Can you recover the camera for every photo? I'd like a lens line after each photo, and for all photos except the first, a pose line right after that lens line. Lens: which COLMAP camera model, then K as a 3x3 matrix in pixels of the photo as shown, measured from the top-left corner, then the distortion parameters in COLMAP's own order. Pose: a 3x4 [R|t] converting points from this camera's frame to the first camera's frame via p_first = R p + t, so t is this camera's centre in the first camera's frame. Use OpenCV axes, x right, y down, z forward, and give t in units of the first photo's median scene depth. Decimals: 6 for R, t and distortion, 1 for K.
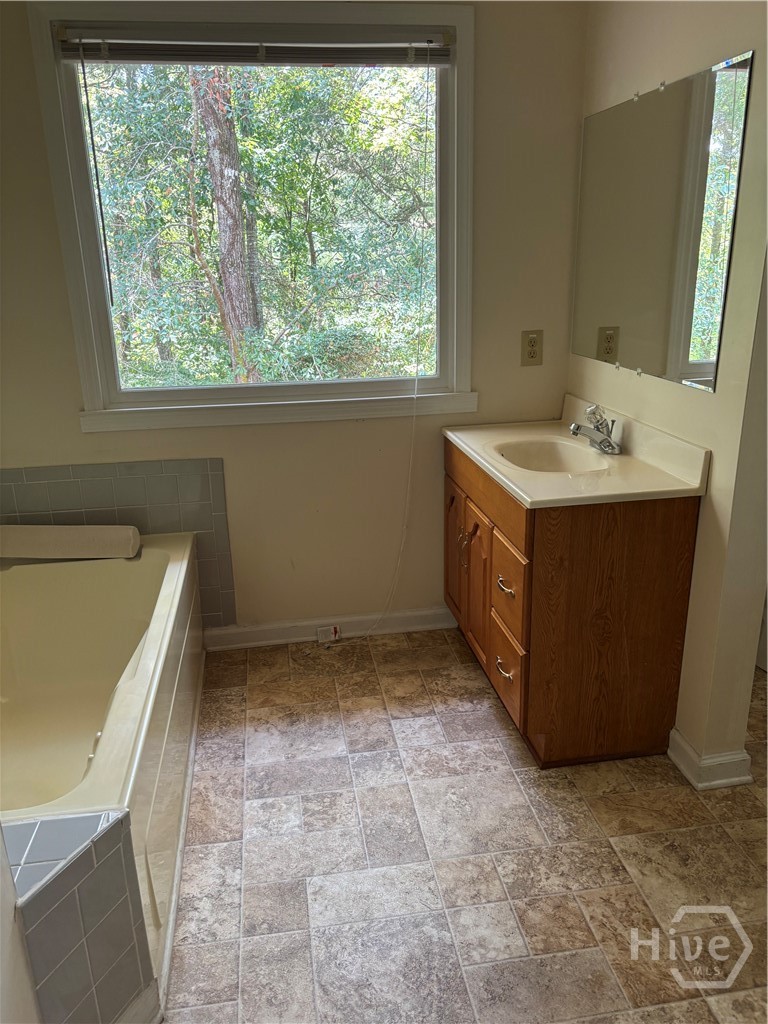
lens RADIAL K [[775.4, 0, 383.9], [0, 775.4, 529.2], [0, 0, 1]] dist [0.006450, -0.000407]
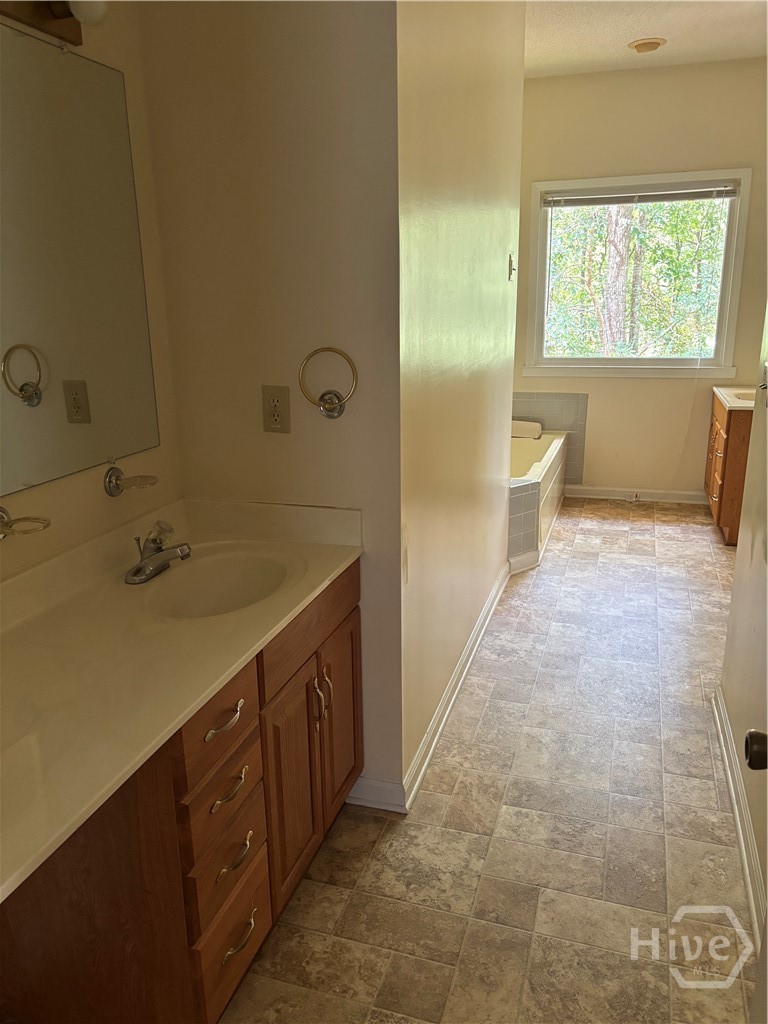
lens RADIAL K [[775.4, 0, 380.2], [0, 775.4, 516.9], [0, 0, 1]] dist [0.006450, -0.000407]
pose [[0.891202, 0.130341, -0.434476, 0.227567], [-0.148964, 0.988802, -0.008919, 0.326702], [0.428449, 0.072670, 0.900639, -1.020620]]
